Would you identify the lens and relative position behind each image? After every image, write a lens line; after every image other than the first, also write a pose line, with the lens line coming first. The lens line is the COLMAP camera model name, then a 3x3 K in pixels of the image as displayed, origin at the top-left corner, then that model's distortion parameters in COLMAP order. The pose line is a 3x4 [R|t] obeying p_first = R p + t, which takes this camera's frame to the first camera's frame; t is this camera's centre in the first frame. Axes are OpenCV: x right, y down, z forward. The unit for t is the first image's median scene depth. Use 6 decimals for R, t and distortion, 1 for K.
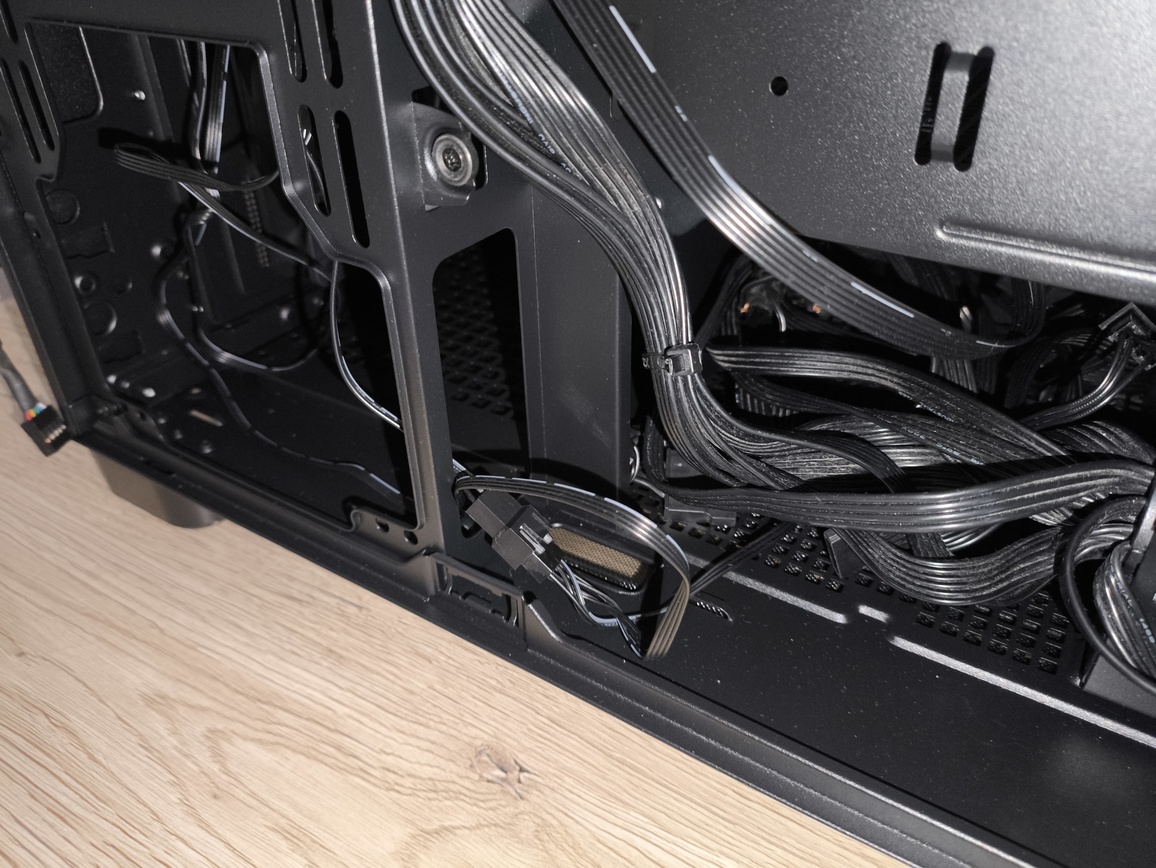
lens RADIAL K [[873.1, 0, 589.8], [0, 873.1, 426.7], [0, 0, 1]] dist [0.097669, -0.225639]
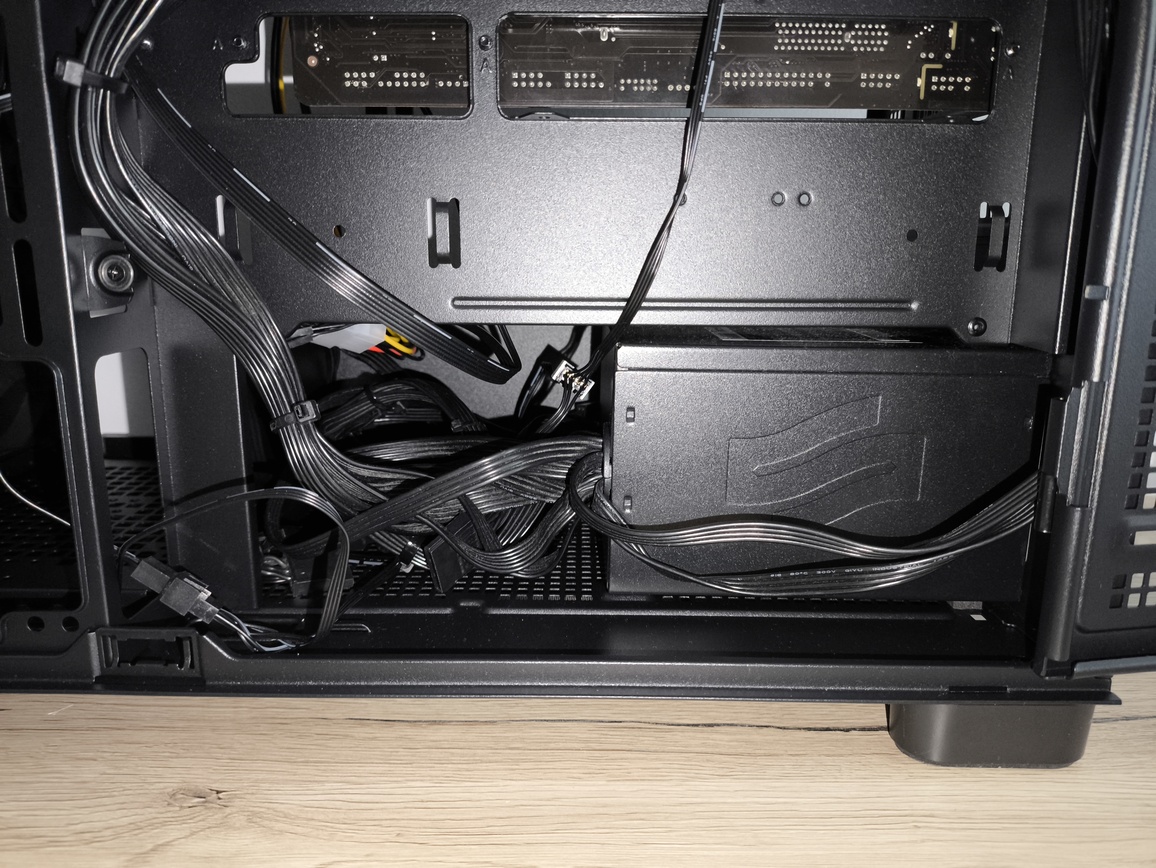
lens RADIAL K [[866.0, 0, 573.8], [0, 866.0, 446.6], [0, 0, 1]] dist [0.007109, -0.005837]
pose [[0.849081, -0.106323, 0.517453, -0.228049], [0.272915, 0.926977, -0.257354, 0.406126], [-0.452304, 0.359735, 0.816096, -0.279261]]
